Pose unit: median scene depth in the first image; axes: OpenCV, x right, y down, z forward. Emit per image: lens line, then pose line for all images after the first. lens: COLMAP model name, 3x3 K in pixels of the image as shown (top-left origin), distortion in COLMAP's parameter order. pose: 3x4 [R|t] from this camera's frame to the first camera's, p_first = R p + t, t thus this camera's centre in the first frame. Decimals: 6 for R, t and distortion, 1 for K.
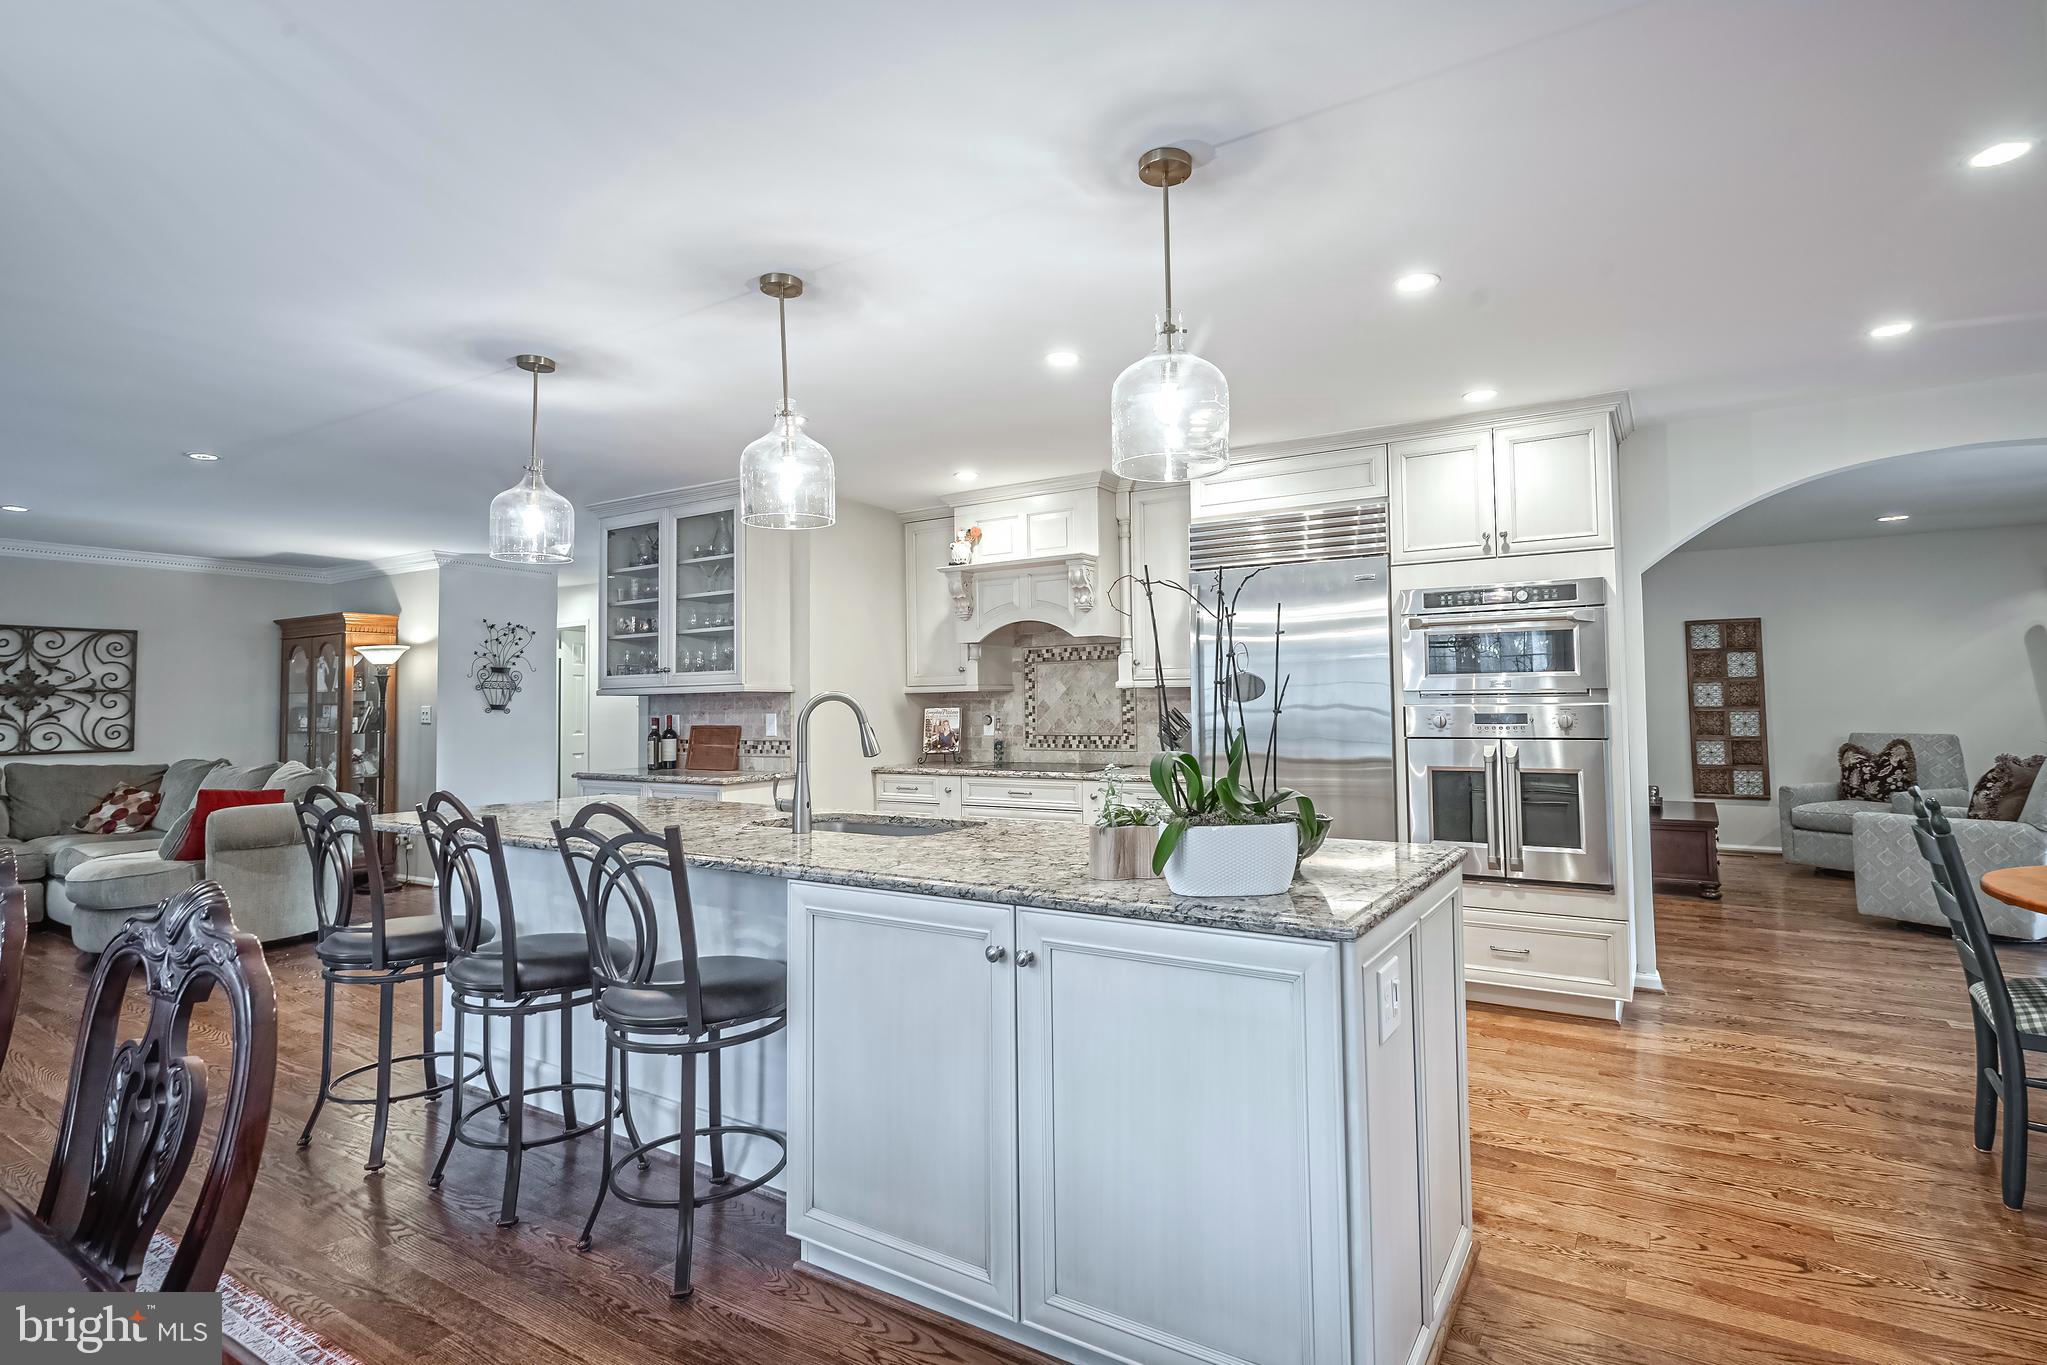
lens RADIAL K [[1000.6, 0, 1044.0], [0, 1000.6, 661.3], [0, 0, 1]] dist [0.006394, 0.002527]
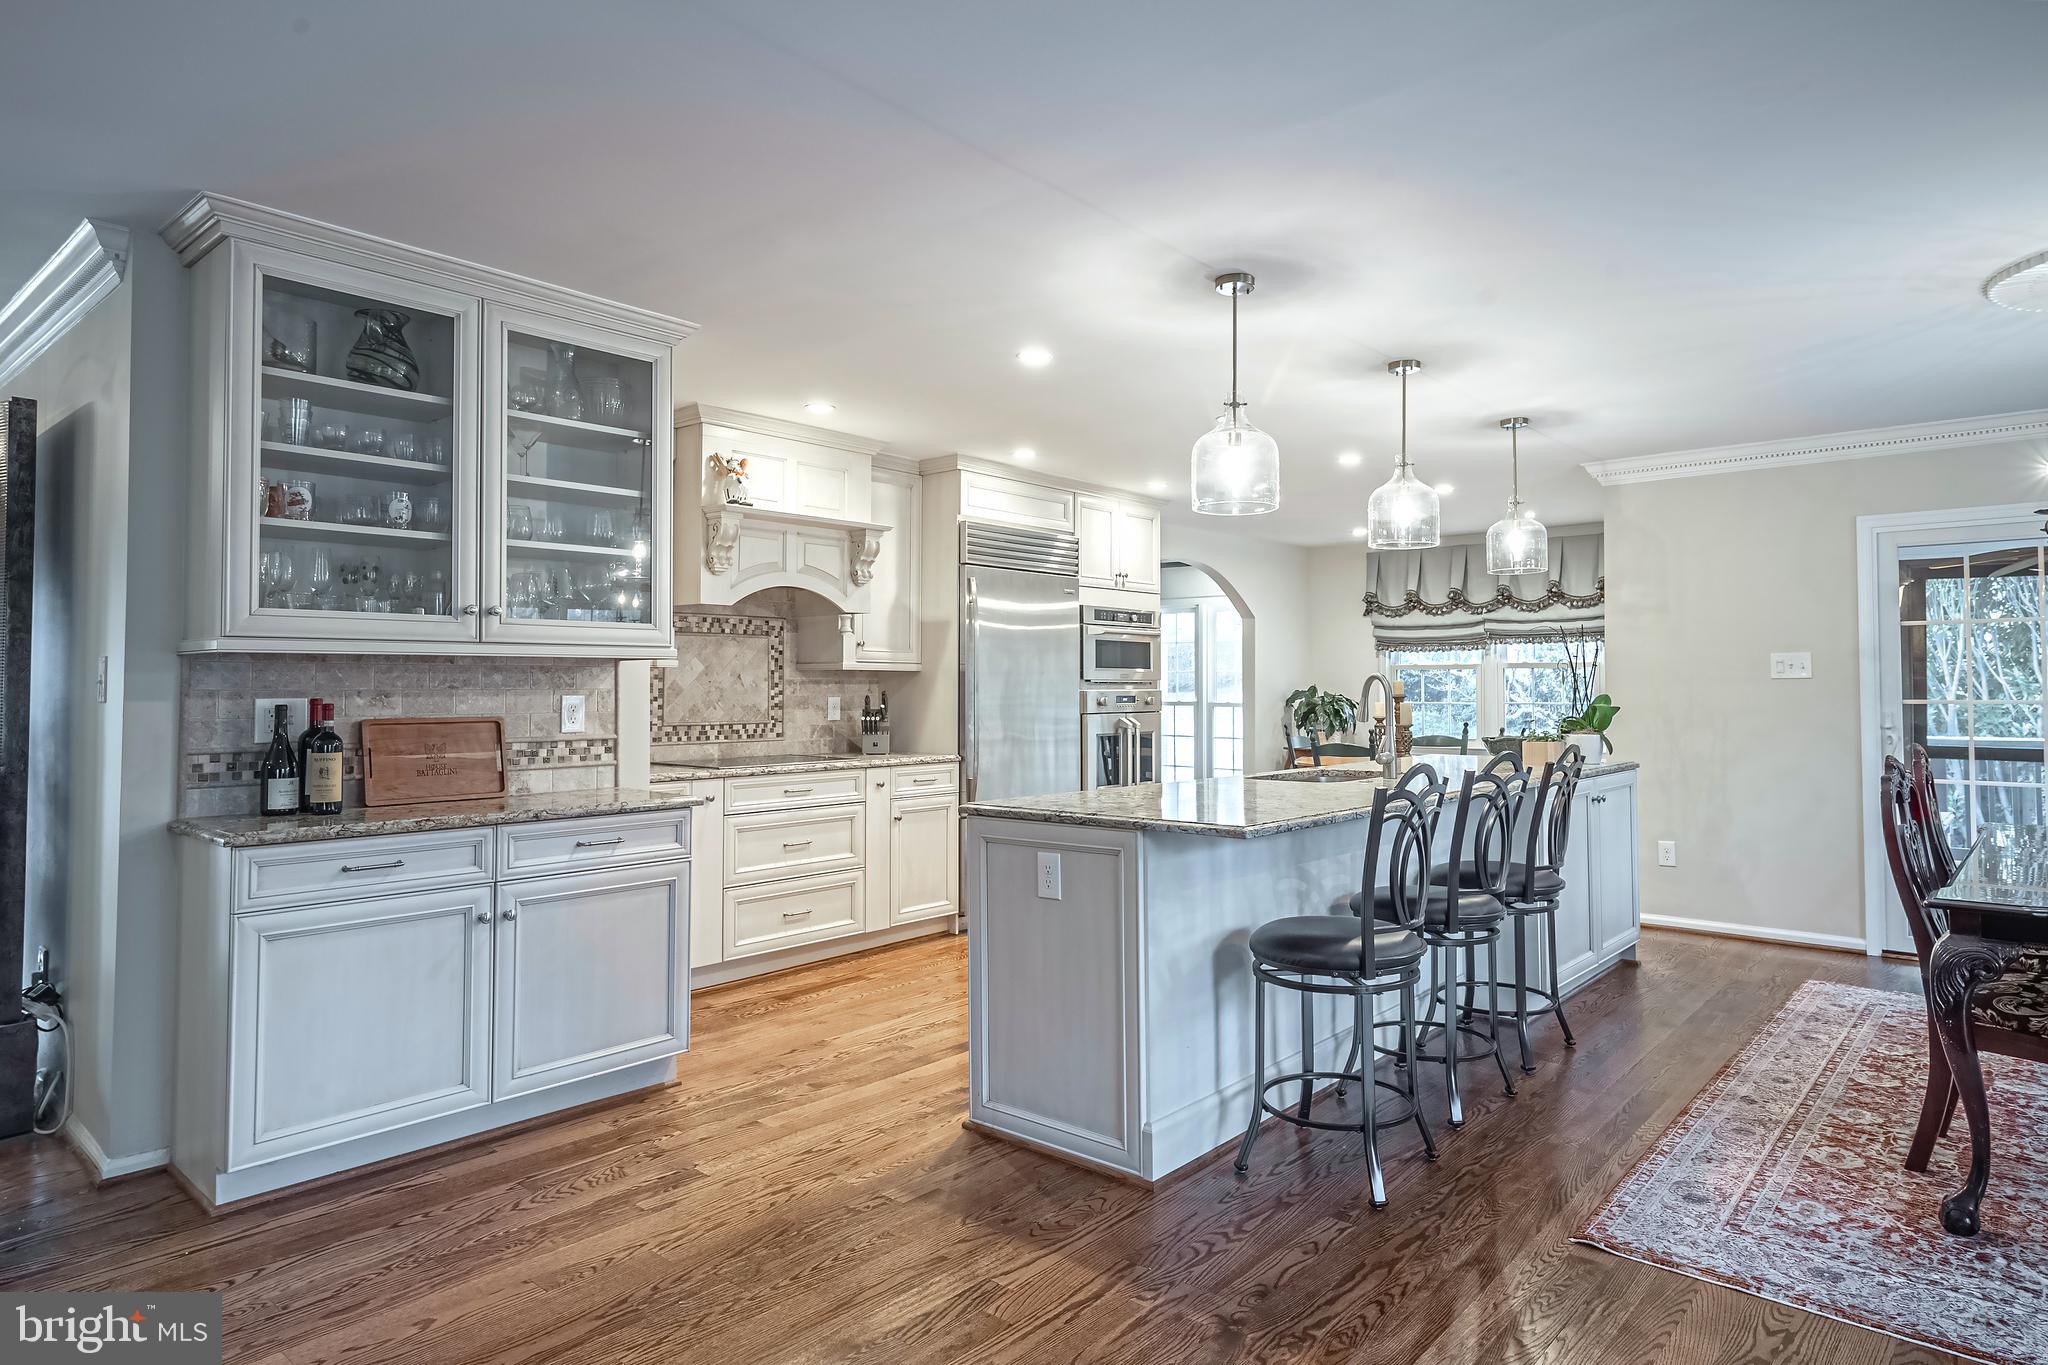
lens RADIAL K [[1178.8, 0, 1043.6], [0, 1178.8, 661.3], [0, 0, 1]] dist [-0.002517, -0.000995]
pose [[0.152423, 0.034786, 0.987703, -0.755398], [-0.041632, 0.998719, -0.028749, 0.032935], [-0.987438, -0.036738, 0.153676, 0.498705]]
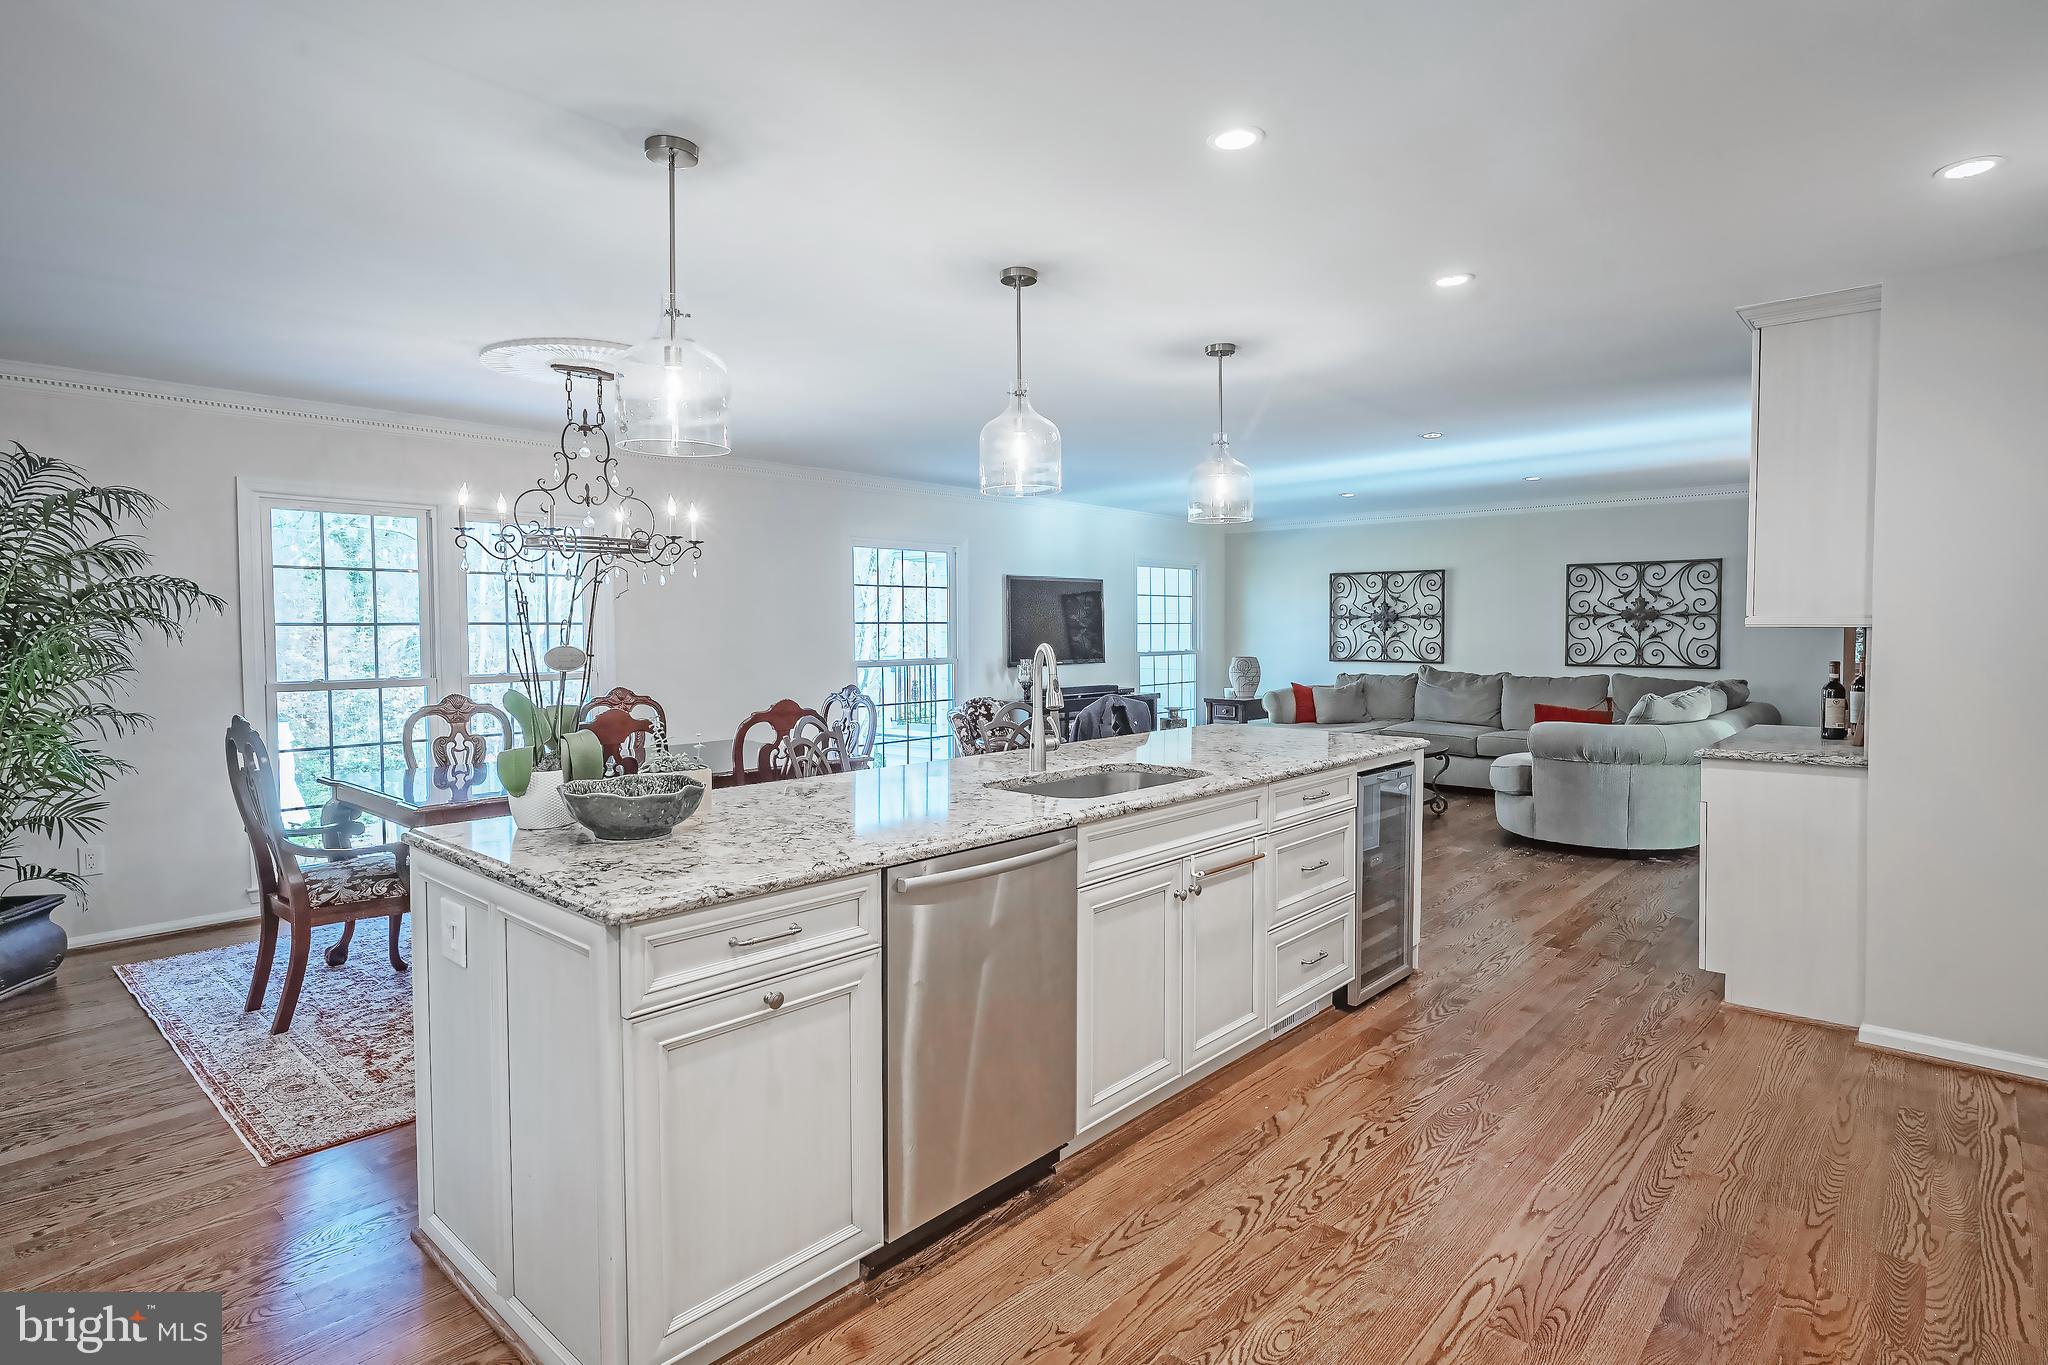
lens RADIAL K [[1037.6, 0, 1018.5], [0, 1037.6, 669.4], [0, 0, 1]] dist [-0.003860, -0.001604]
pose [[-0.187890, 0.050783, -0.980876, 0.374431], [0.046247, 0.998012, 0.042812, 0.006436], [0.981101, -0.037319, -0.189865, 0.502457]]
